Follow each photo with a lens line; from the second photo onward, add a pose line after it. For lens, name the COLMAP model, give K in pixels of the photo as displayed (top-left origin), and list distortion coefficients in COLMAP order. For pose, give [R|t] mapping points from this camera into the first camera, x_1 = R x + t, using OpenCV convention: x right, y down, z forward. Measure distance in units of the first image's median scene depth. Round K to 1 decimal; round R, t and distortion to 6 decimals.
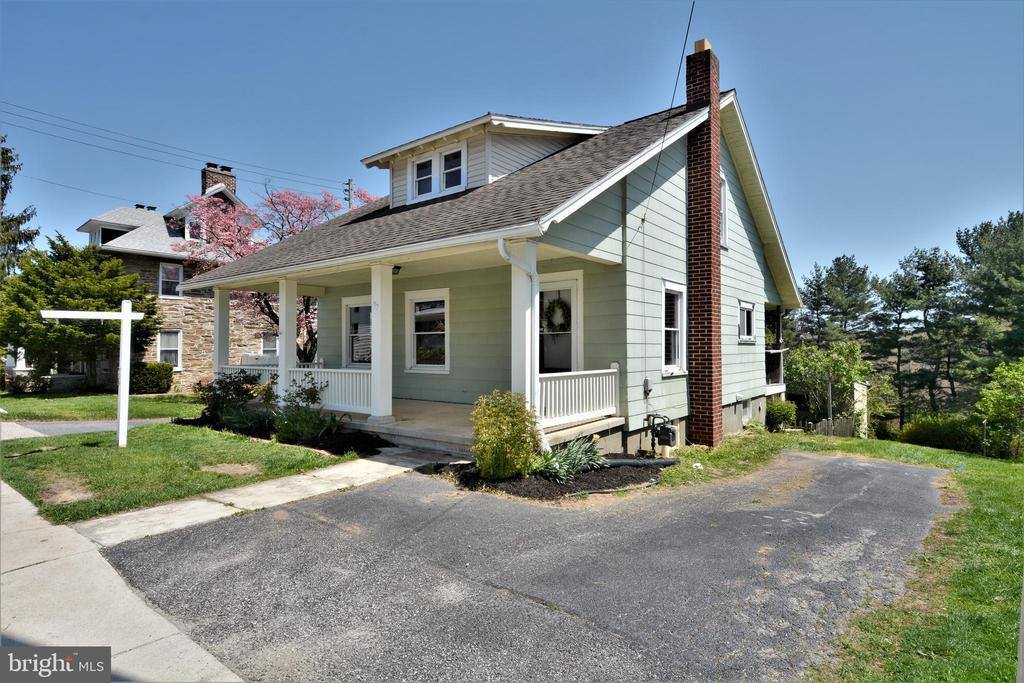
lens RADIAL K [[525.1, 0, 512.0], [0, 525.1, 341.5], [0, 0, 1]] dist [0.001441, 0.000244]
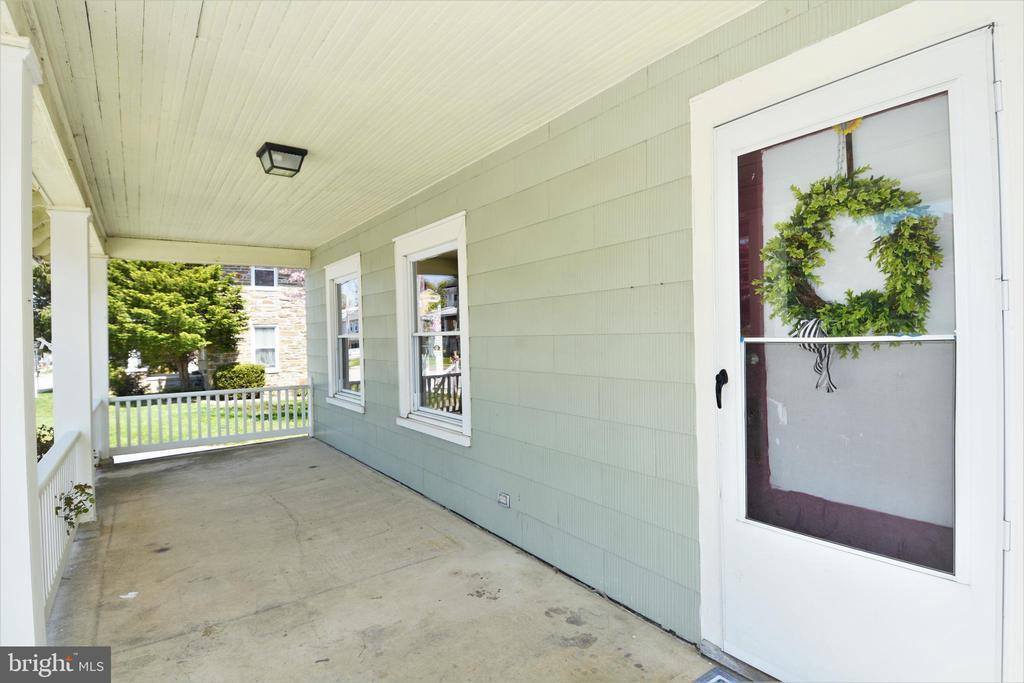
lens RADIAL K [[525.1, 0, 512.0], [0, 525.1, 341.5], [0, 0, 1]] dist [0.001441, 0.000244]
pose [[0.951854, -0.012688, -0.306290, 0.012223], [0.021368, 0.999459, 0.025002, -0.009937], [0.305807, -0.030343, 0.951610, 0.323228]]
